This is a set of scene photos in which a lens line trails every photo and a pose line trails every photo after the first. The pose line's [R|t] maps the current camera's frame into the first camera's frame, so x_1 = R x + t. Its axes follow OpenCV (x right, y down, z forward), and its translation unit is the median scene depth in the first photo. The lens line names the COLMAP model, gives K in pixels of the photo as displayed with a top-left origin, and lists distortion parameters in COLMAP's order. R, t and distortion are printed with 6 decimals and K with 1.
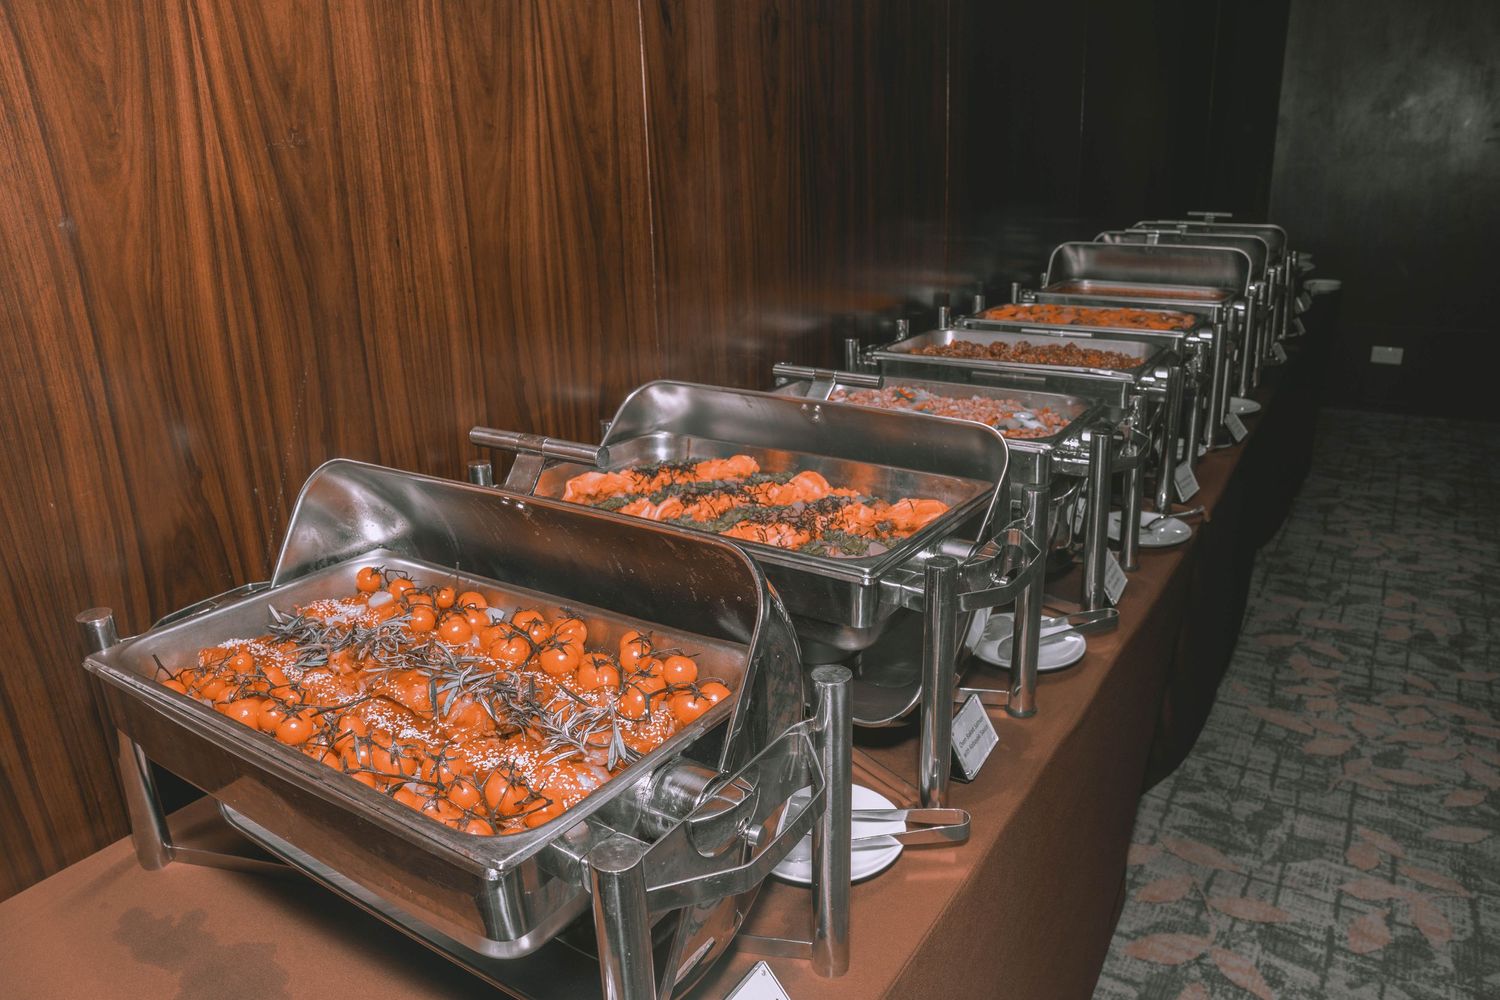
lens RADIAL K [[1044.7, 0, 750.0], [0, 1044.7, 500.0], [0, 0, 1]] dist [-0.178759, 0.135472]
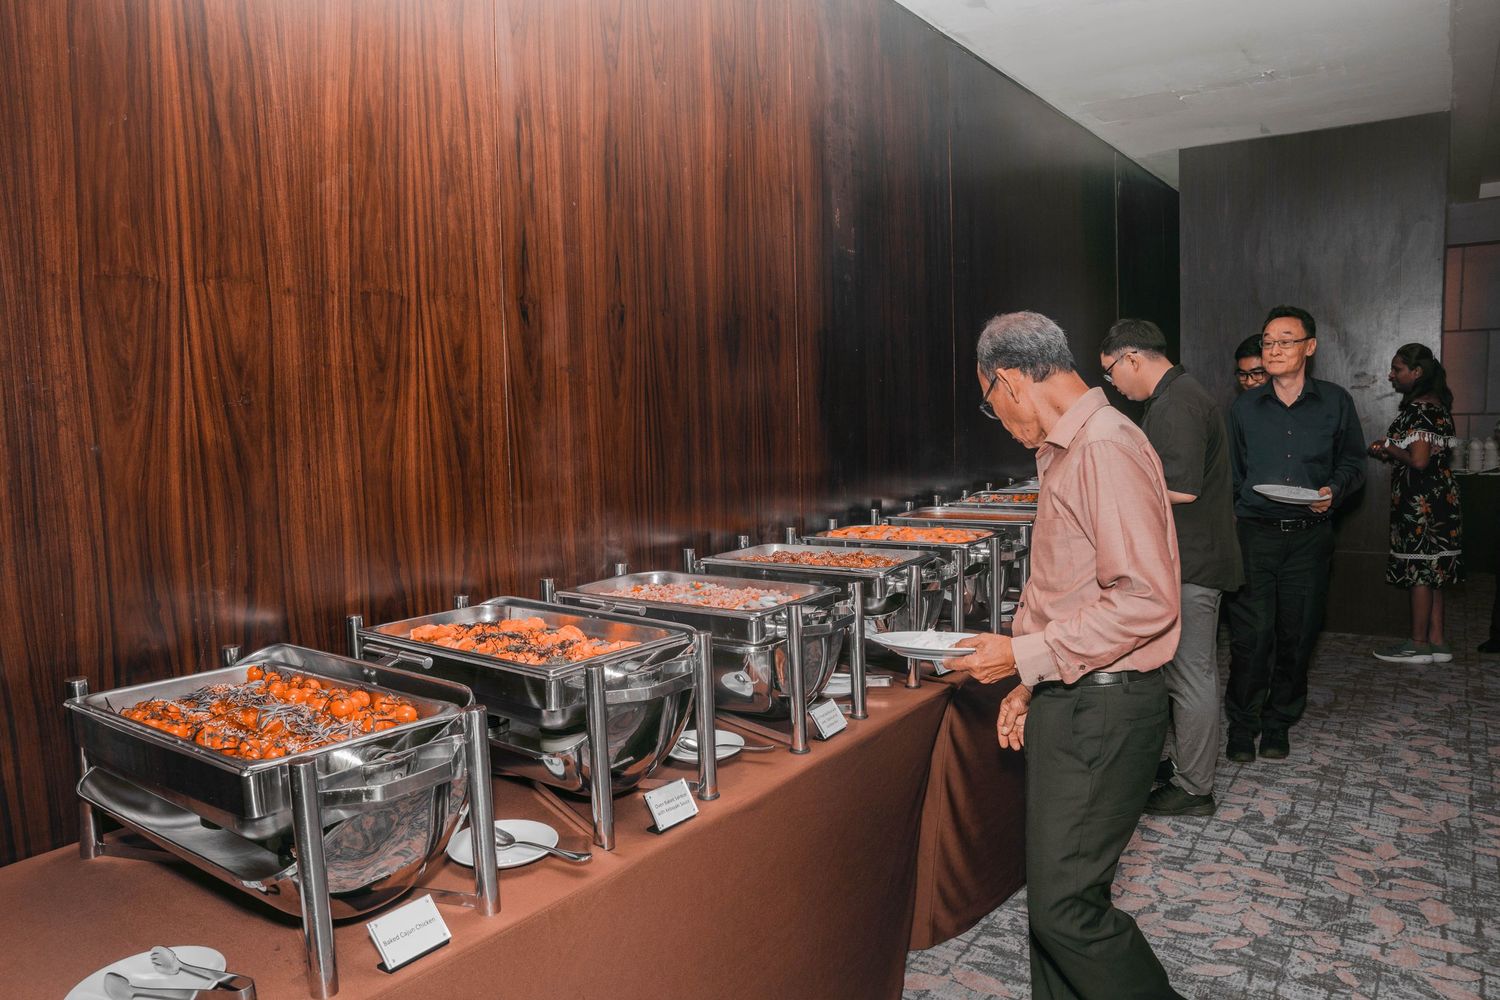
lens RADIAL K [[1044.7, 0, 750.0], [0, 1044.7, 500.0], [0, 0, 1]] dist [-0.178759, 0.135472]
pose [[0.999302, 0.009319, -0.036185, 0.324385], [-0.017237, 0.974174, -0.225141, 0.111966], [0.033152, 0.225607, 0.973654, -0.395618]]
